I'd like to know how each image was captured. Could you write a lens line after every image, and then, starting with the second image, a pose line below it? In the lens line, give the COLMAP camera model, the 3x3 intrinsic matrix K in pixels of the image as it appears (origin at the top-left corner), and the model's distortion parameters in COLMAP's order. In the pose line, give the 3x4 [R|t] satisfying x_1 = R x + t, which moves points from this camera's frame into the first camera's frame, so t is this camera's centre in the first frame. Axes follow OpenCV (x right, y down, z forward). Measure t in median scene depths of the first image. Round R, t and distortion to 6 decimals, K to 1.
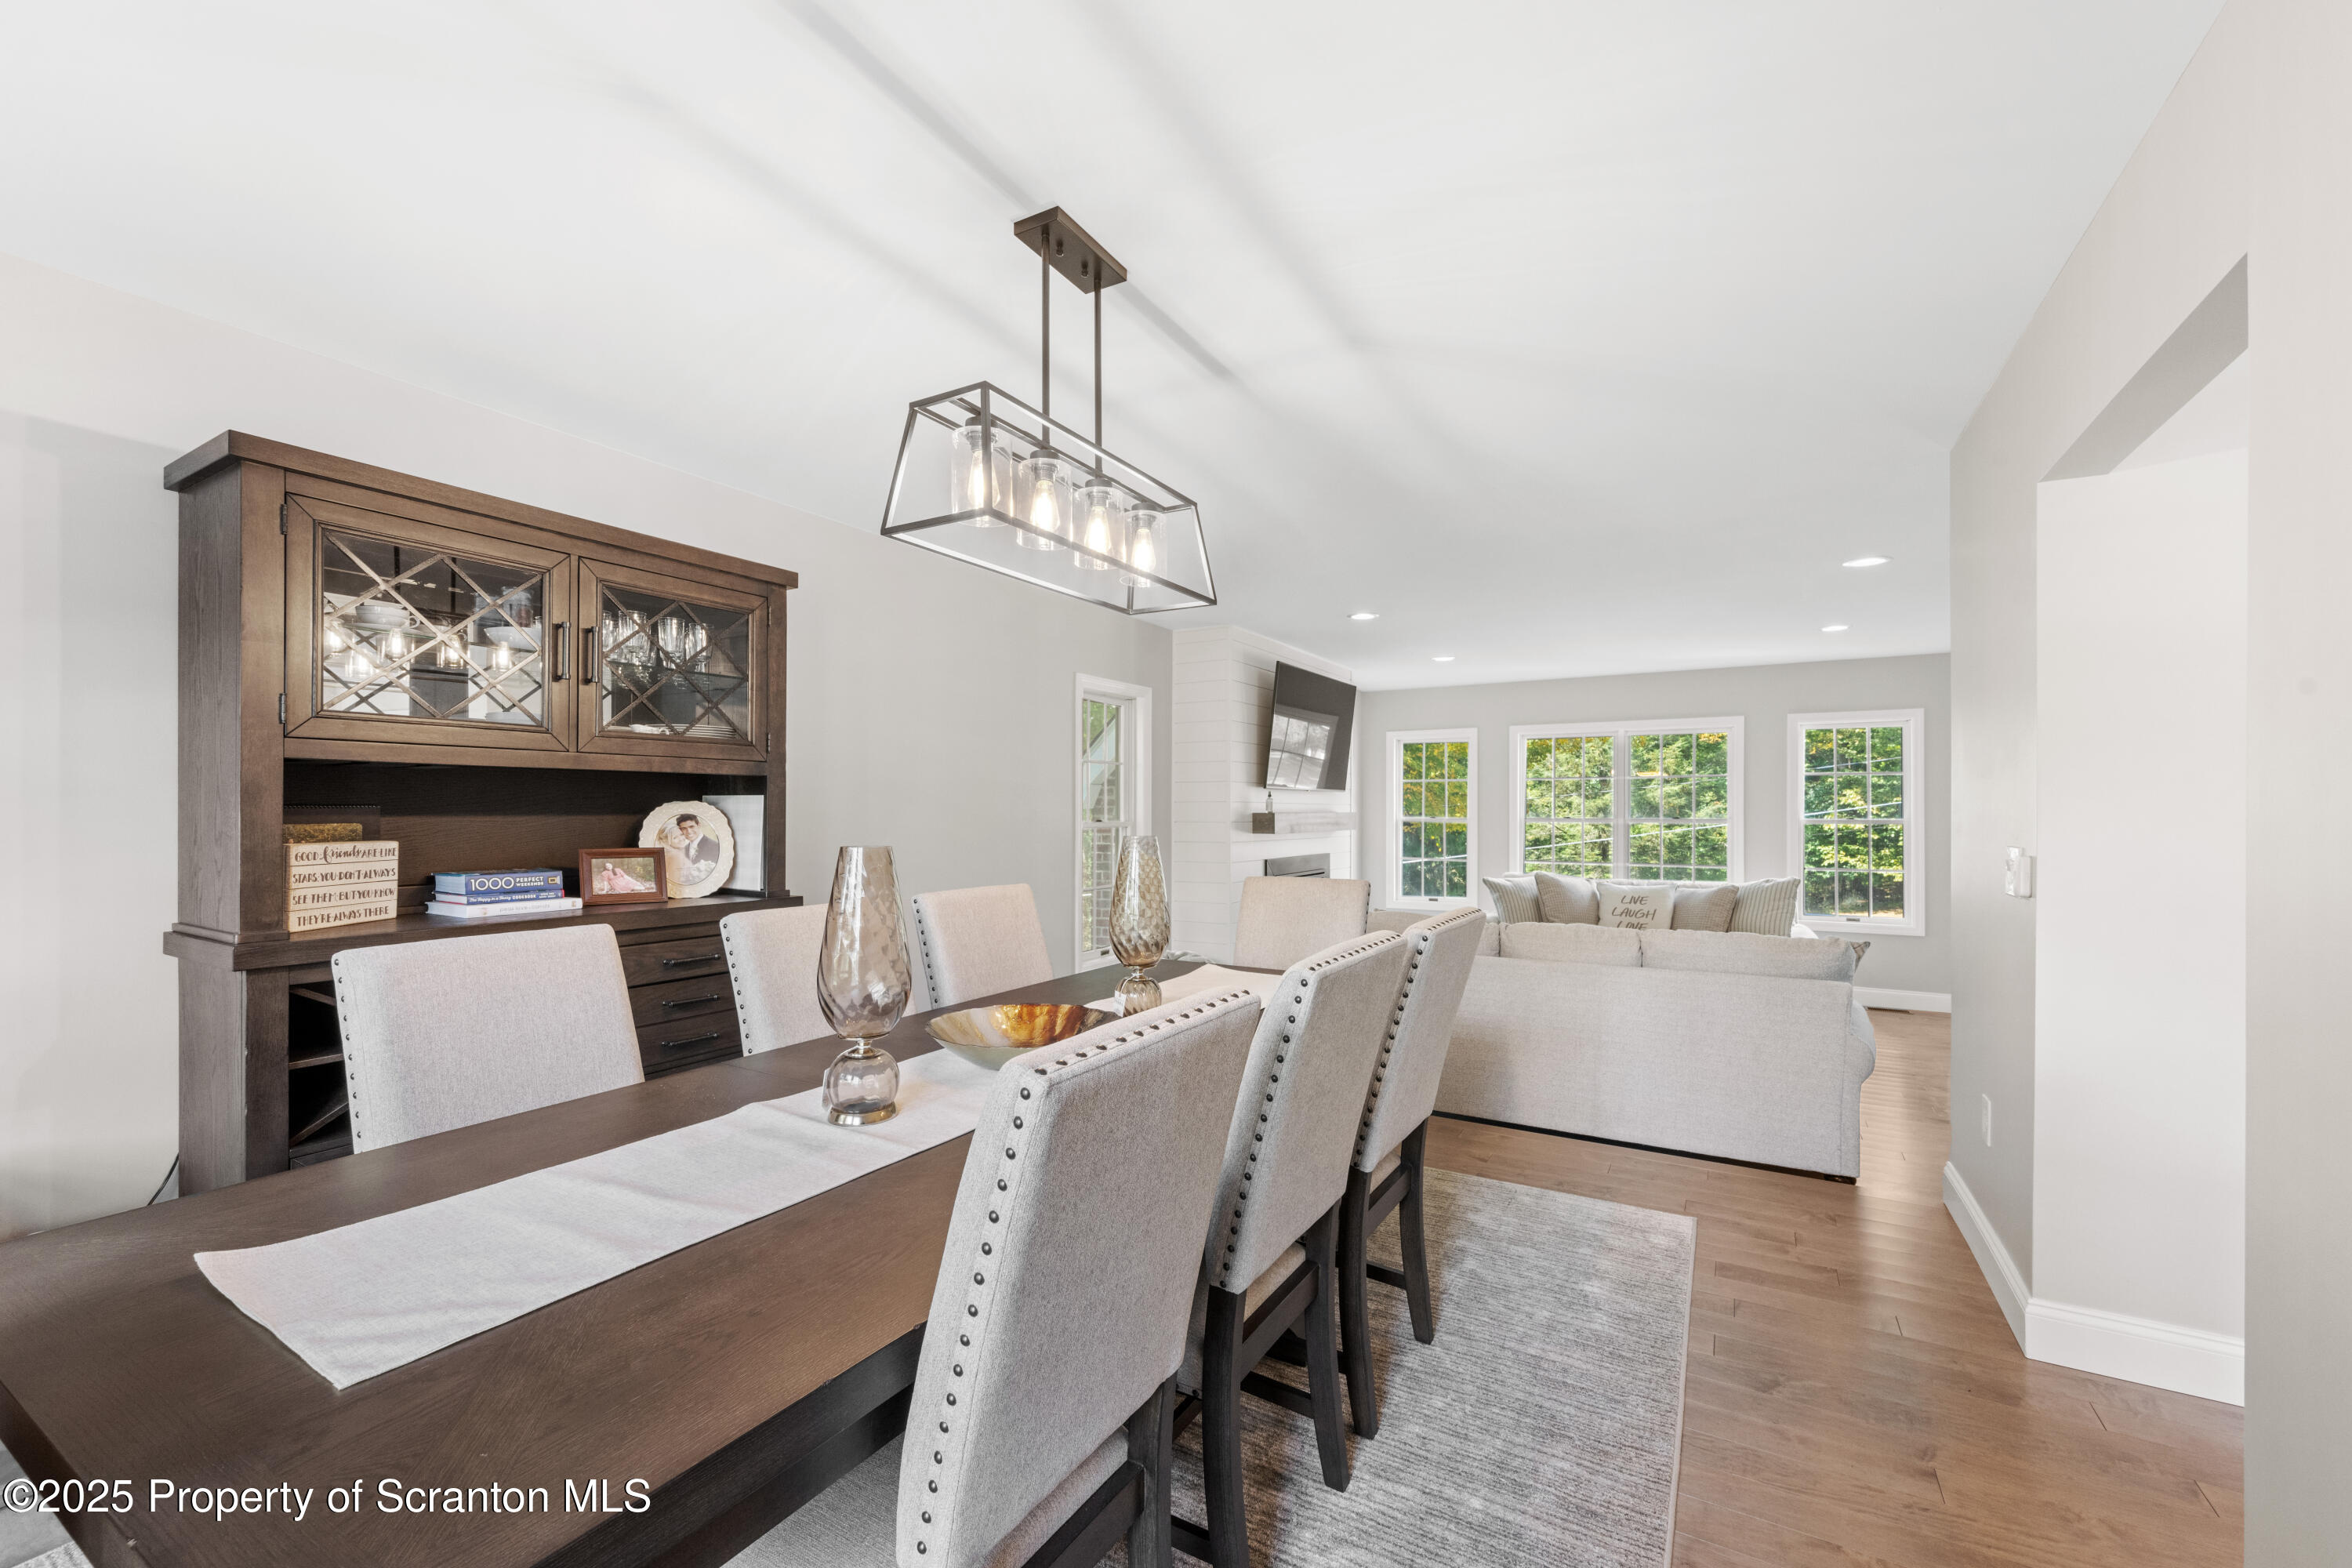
lens RADIAL K [[939.1, 0, 1181.9], [0, 939.1, 793.4], [0, 0, 1]] dist [-0.000122, -0.000073]
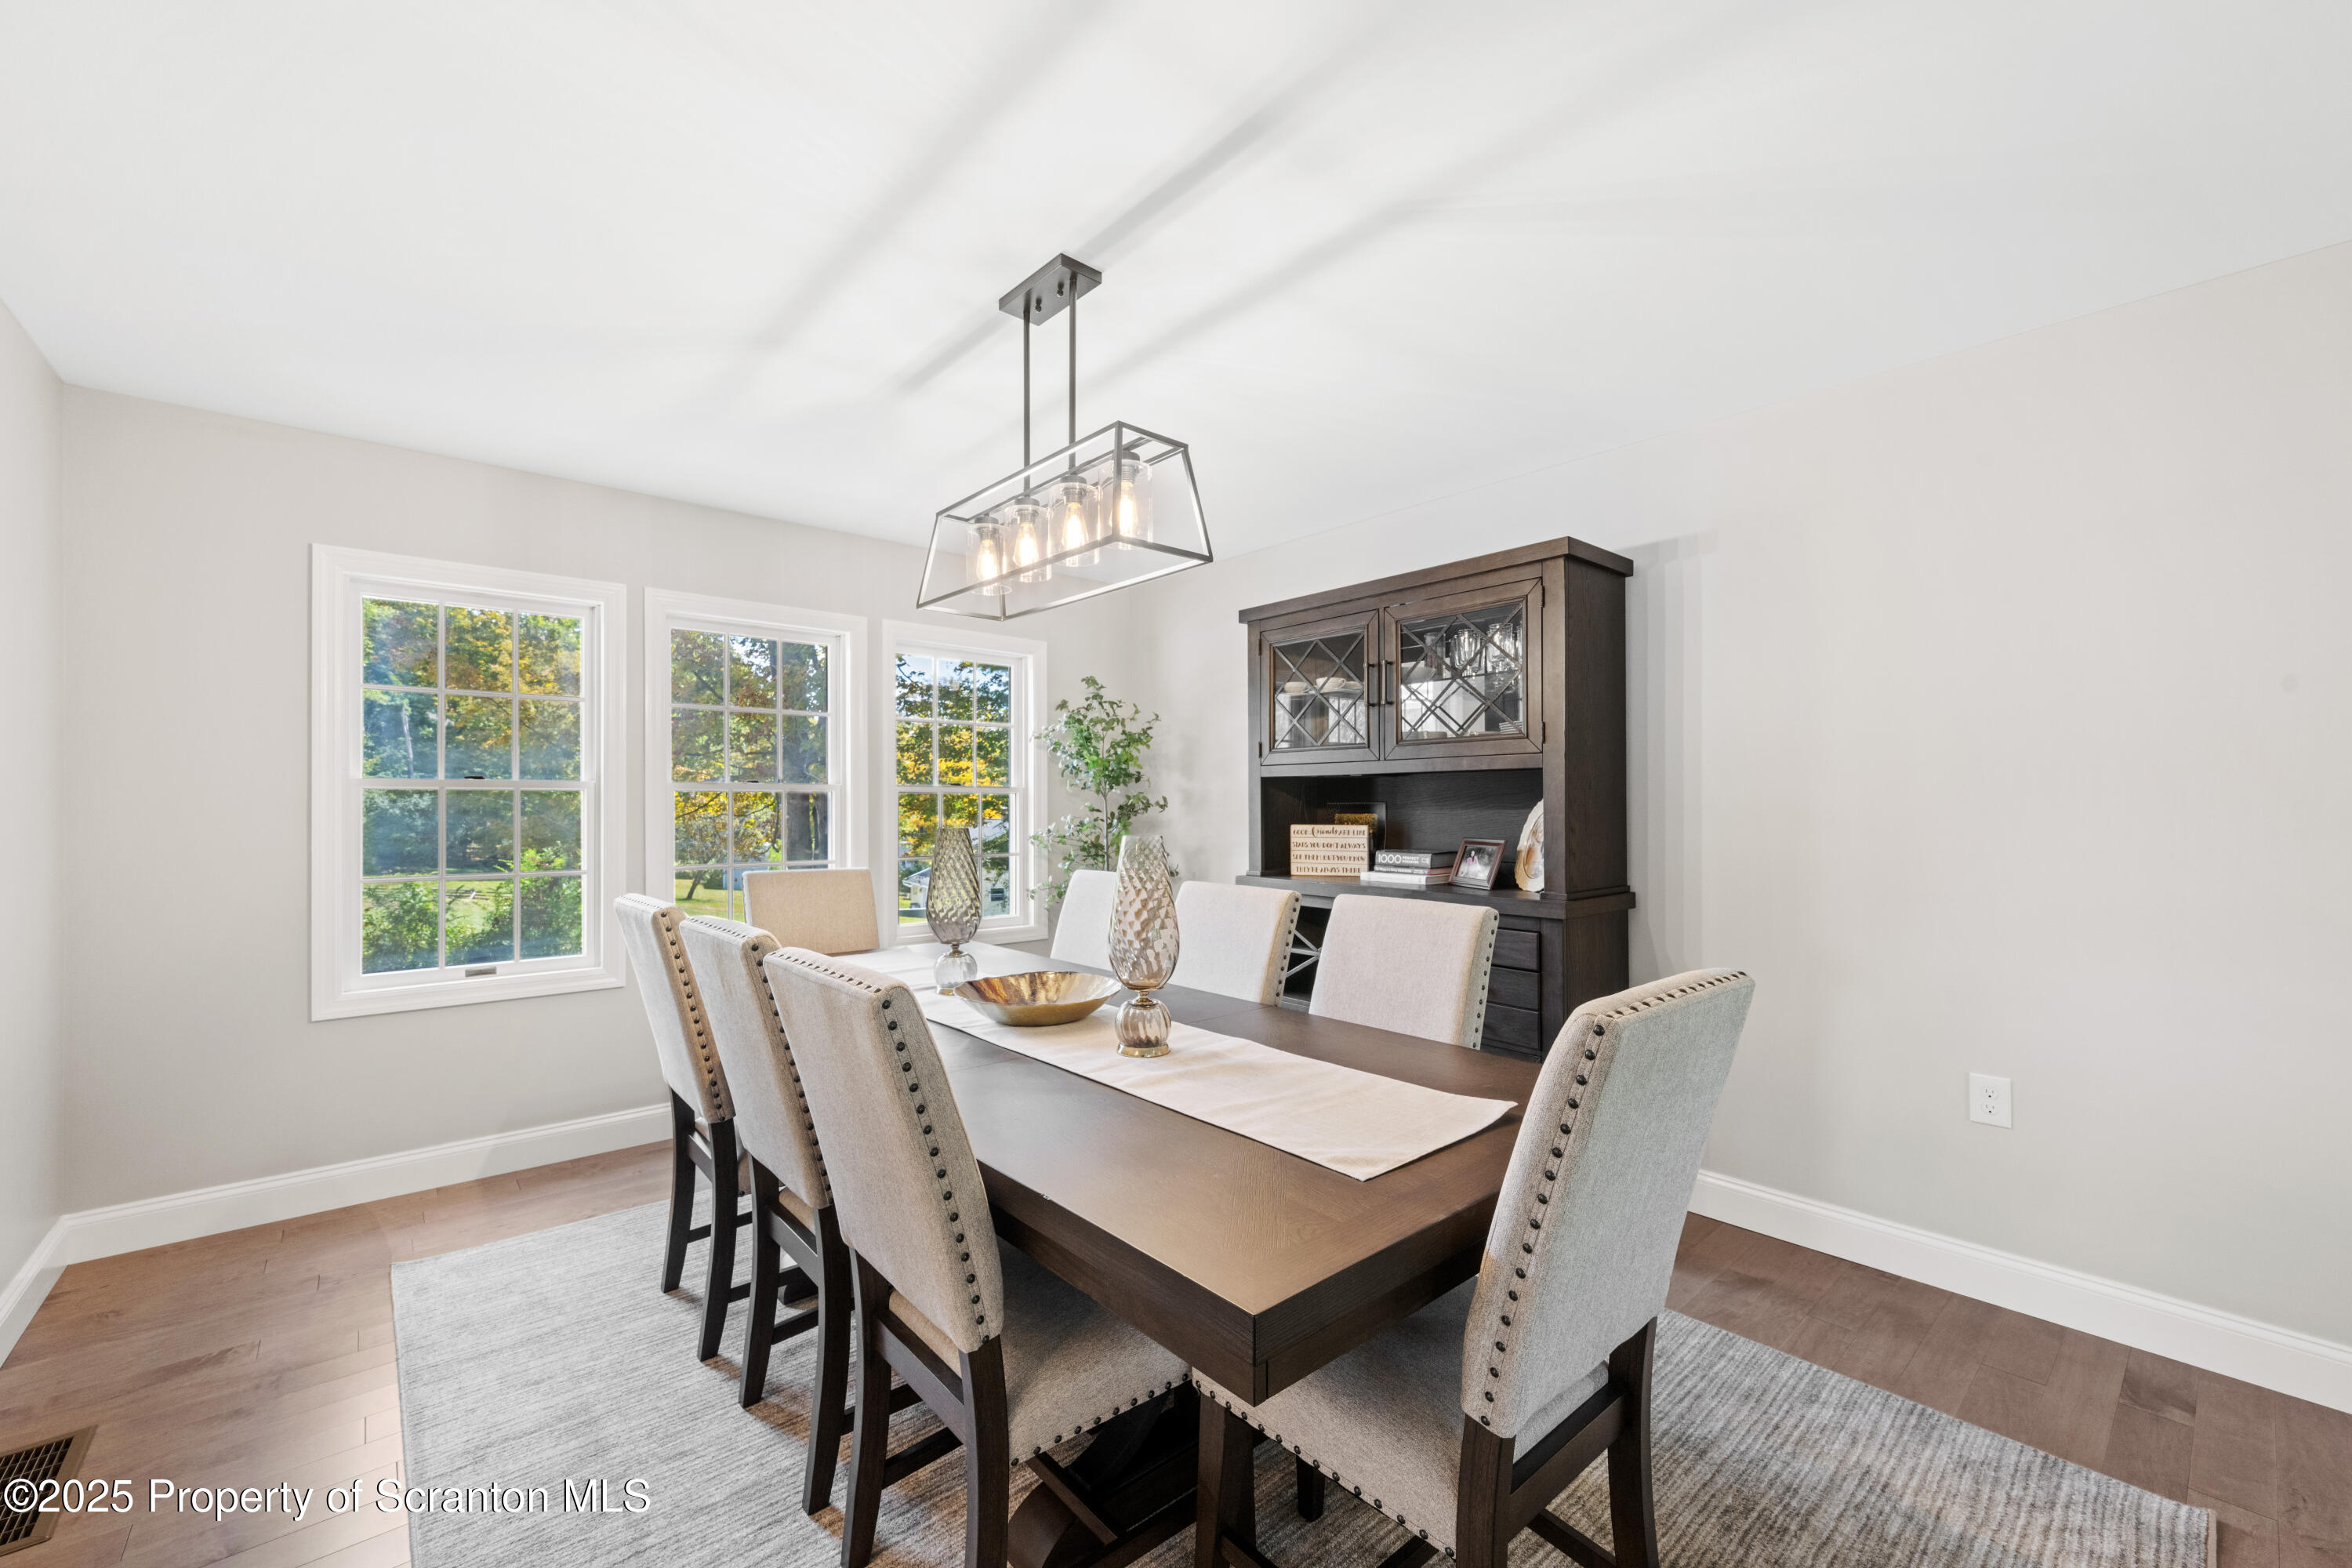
lens RADIAL K [[939.1, 0, 1181.9], [0, 939.1, 793.4], [0, 0, 1]] dist [-0.000122, -0.000073]
pose [[-0.316627, -0.012651, -0.948466, 0.788982], [0.018999, 0.999626, -0.019676, 0.026014], [0.948360, -0.024249, -0.316268, 1.358295]]
